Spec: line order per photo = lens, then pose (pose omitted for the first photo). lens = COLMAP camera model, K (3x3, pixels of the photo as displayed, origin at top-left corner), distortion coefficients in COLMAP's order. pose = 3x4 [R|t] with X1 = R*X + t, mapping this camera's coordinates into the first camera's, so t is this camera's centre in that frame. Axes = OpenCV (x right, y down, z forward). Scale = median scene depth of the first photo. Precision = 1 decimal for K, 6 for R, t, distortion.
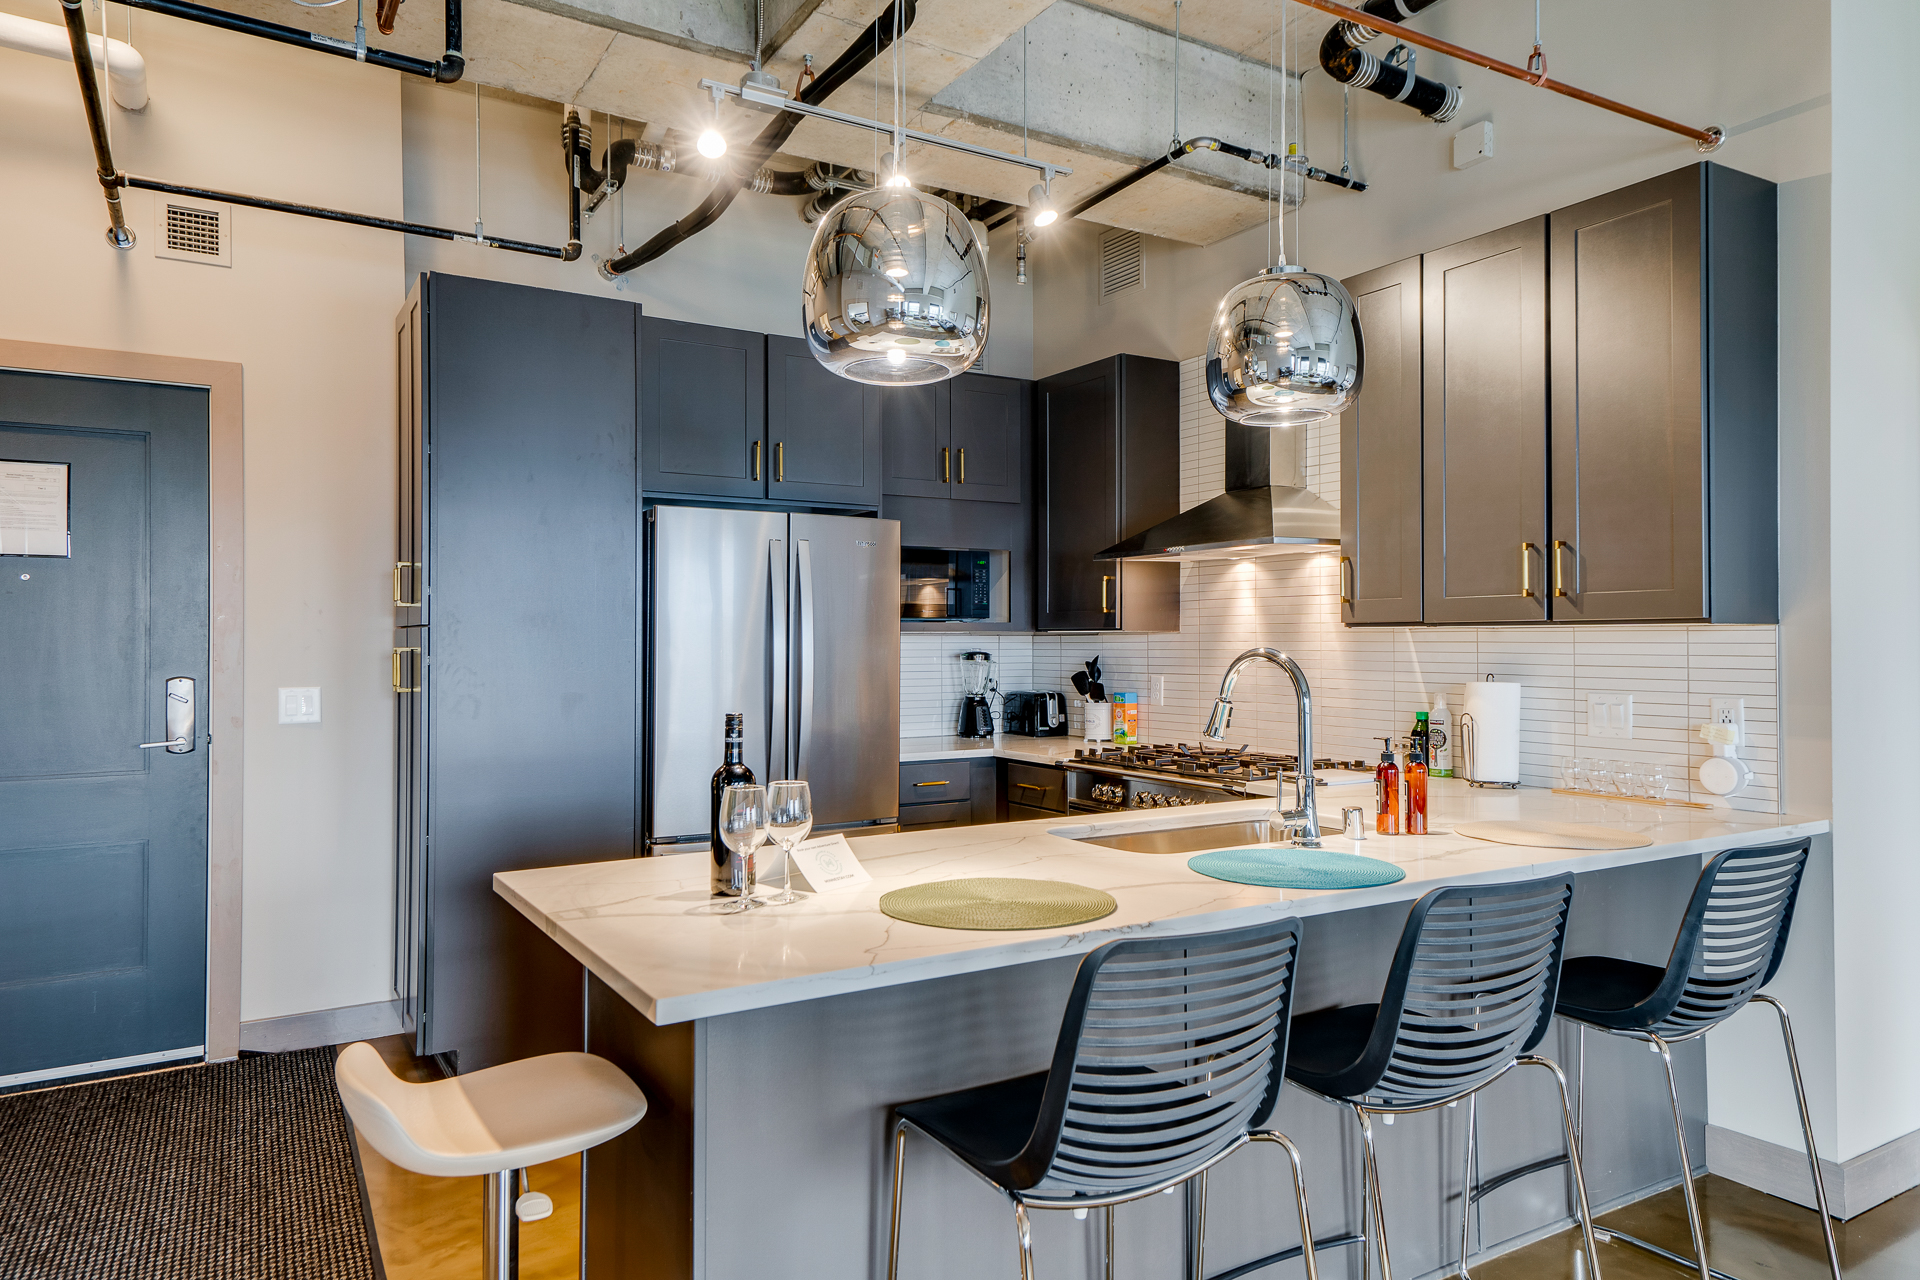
lens RADIAL K [[1184.8, 0, 960.0], [0, 1184.8, 640.0], [0, 0, 1]] dist [0.006056, 0.001751]
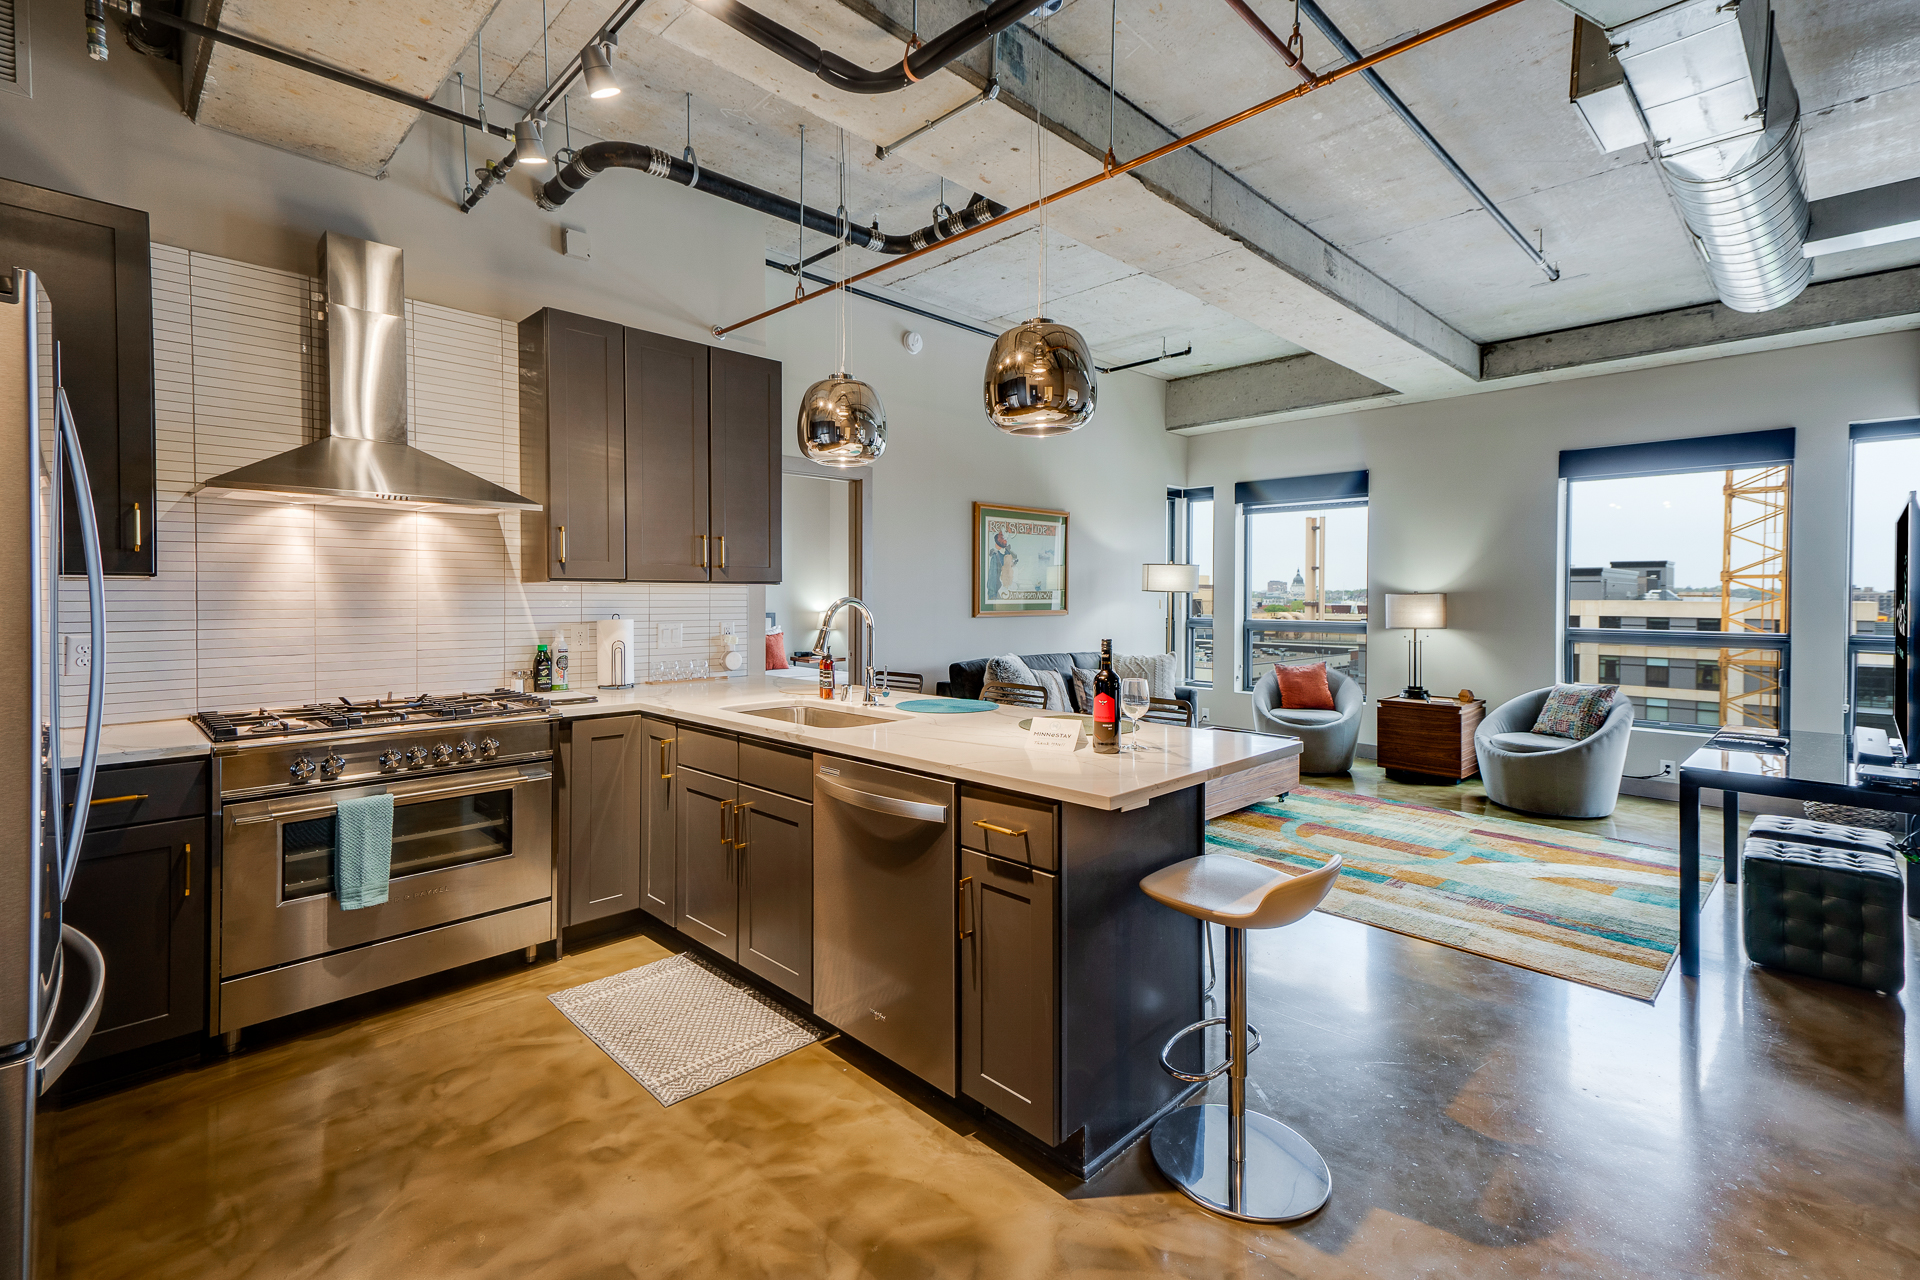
lens RADIAL K [[850.0, 0, 961.3], [0, 850.0, 599.1], [0, 0, 1]] dist [0.027335, -0.000273]
pose [[-0.228398, -0.007339, 0.973540, -0.647137], [-0.004982, 0.999967, 0.006370, 0.000493], [-0.973555, -0.003395, -0.228427, 0.747613]]
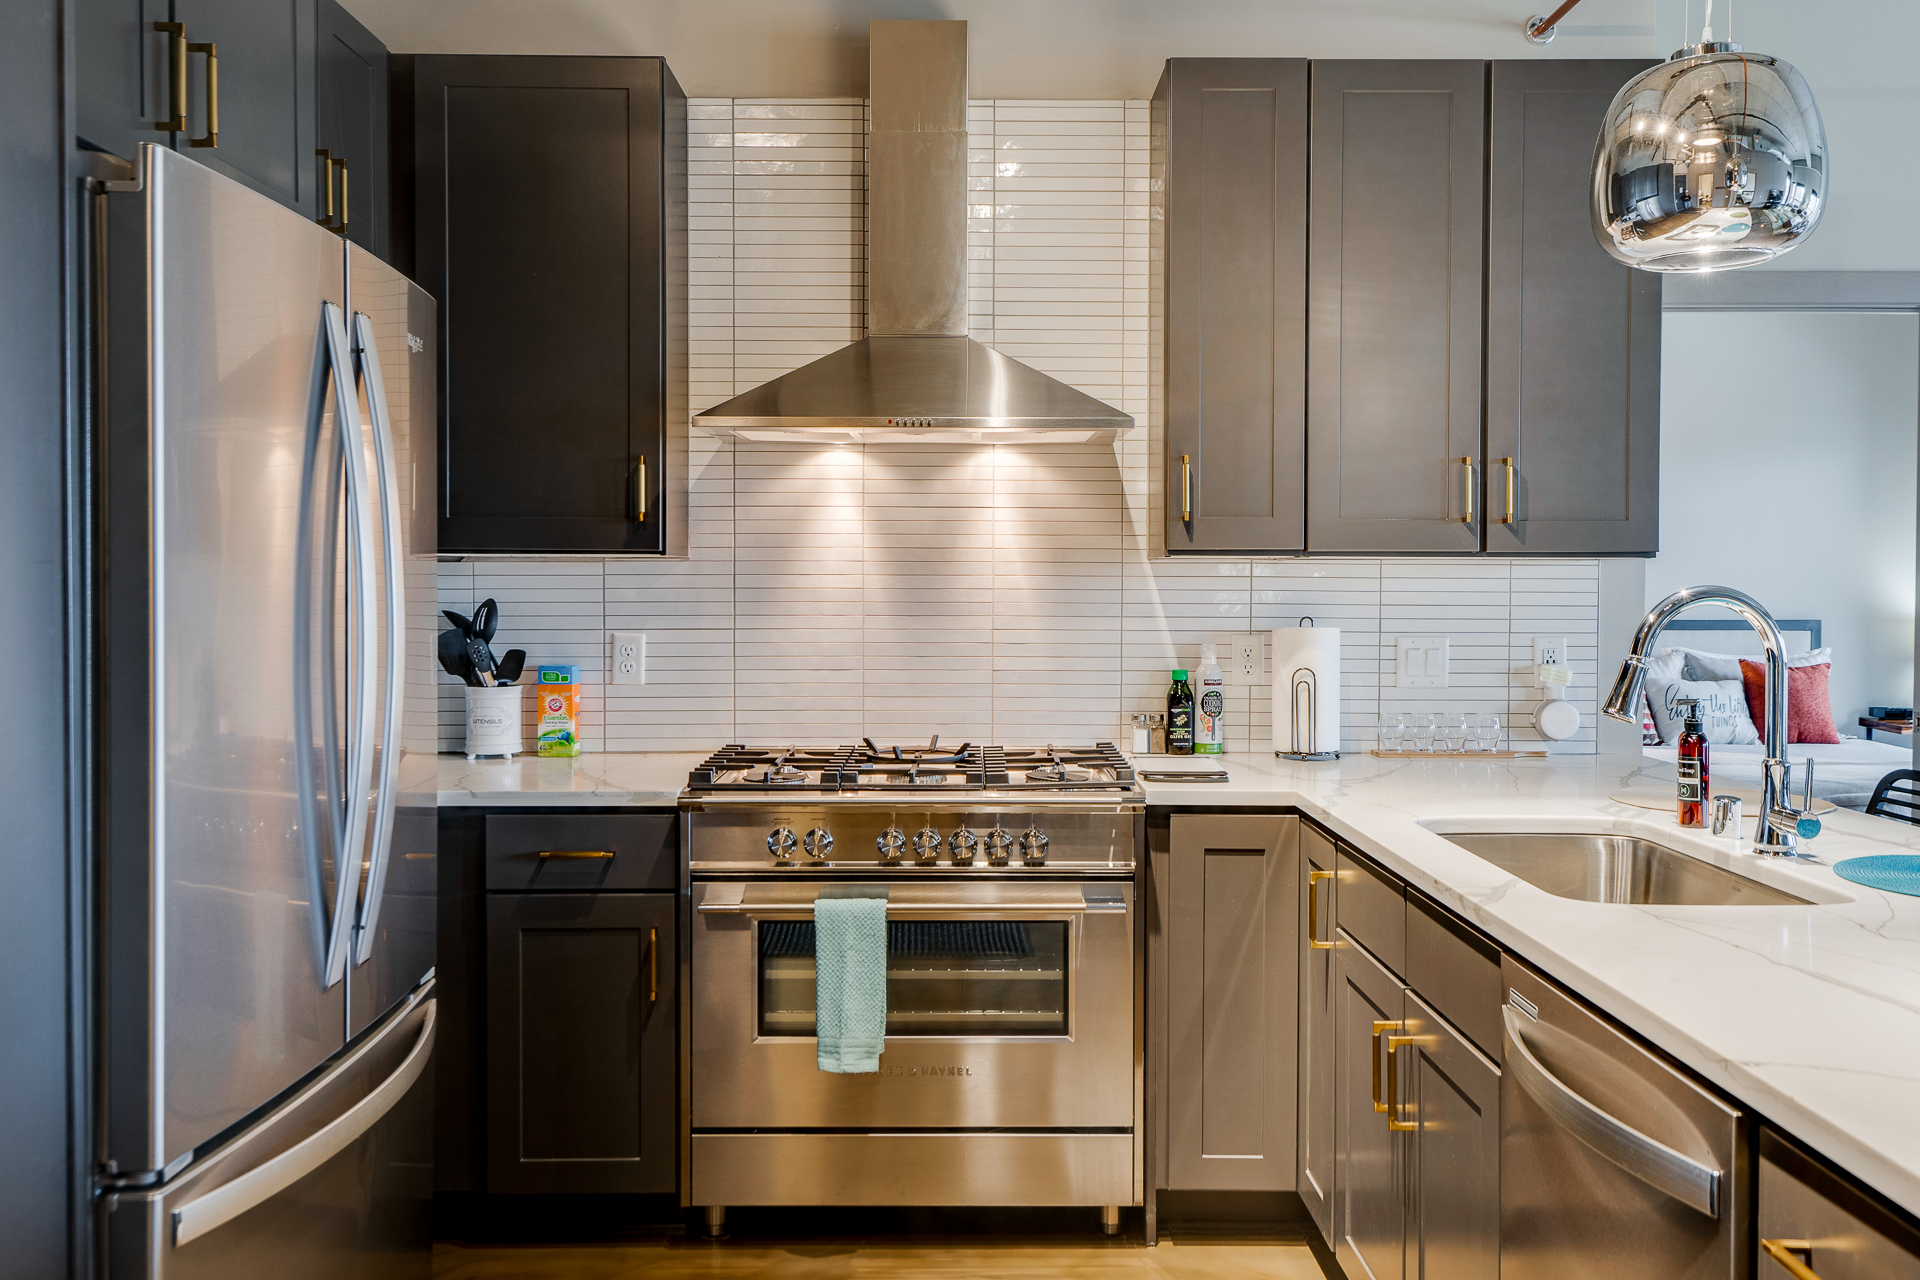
lens RADIAL K [[1539.1, 0, 997.2], [0, 1539.1, 606.3], [0, 0, 1]] dist [0.055883, -0.118310]
pose [[0.526795, -0.015843, 0.849845, -0.488196], [-0.003578, 0.999776, 0.020857, 0.000601], [-0.849985, -0.014028, 0.526620, 0.576746]]
